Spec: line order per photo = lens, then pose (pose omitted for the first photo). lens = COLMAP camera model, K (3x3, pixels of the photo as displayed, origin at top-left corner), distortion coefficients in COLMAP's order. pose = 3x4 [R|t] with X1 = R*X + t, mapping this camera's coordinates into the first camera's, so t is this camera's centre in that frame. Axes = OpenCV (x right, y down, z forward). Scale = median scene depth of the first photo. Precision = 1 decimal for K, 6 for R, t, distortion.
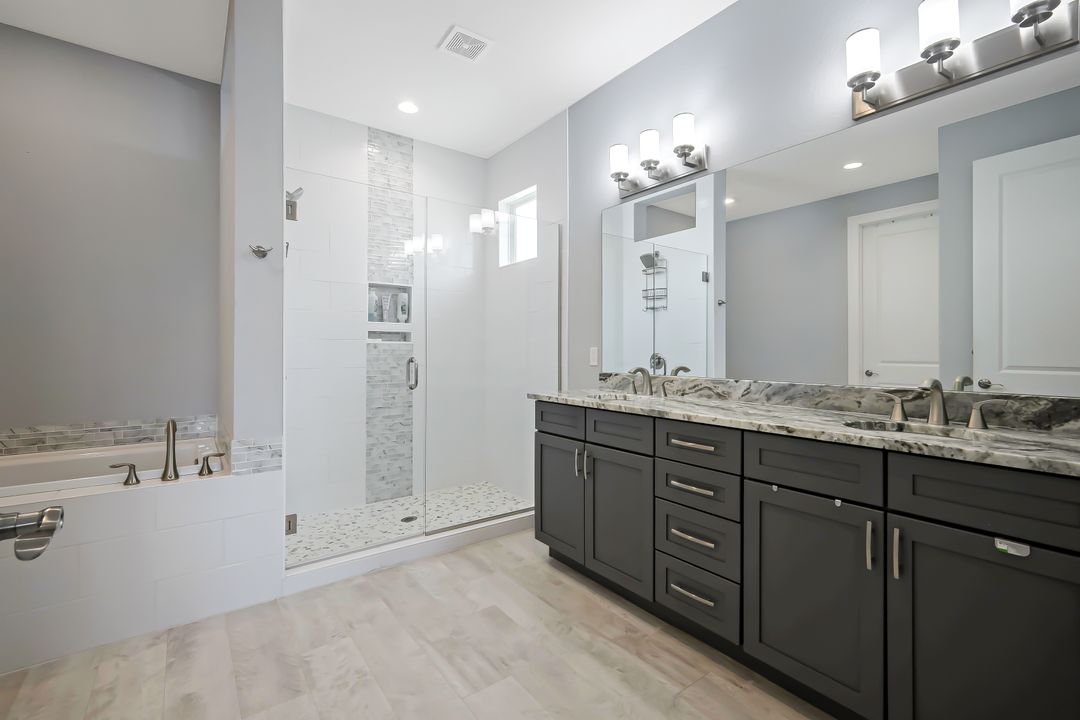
lens RADIAL K [[475.6, 0, 545.5], [0, 475.6, 349.9], [0, 0, 1]] dist [0.005903, 0.000098]
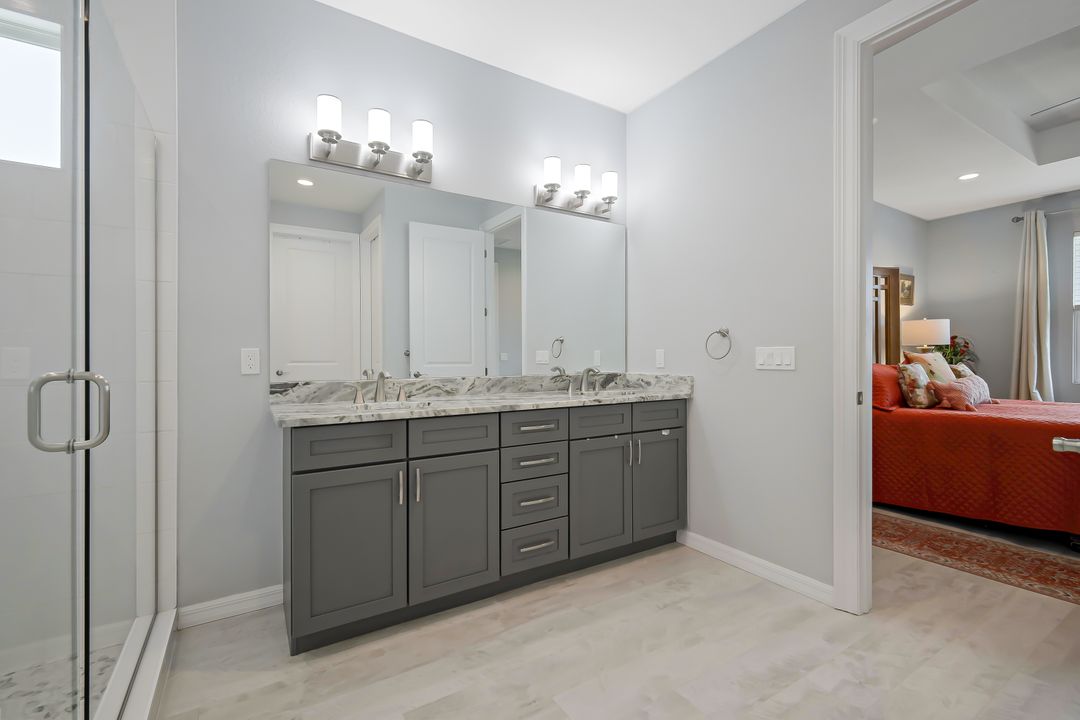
lens RADIAL K [[475.6, 0, 545.5], [0, 475.6, 349.9], [0, 0, 1]] dist [0.005903, 0.000098]
pose [[0.090103, 0.004818, 0.995921, -0.798494], [-0.001754, 0.999988, -0.004679, -0.000189], [-0.995931, -0.001325, 0.090110, 0.729030]]
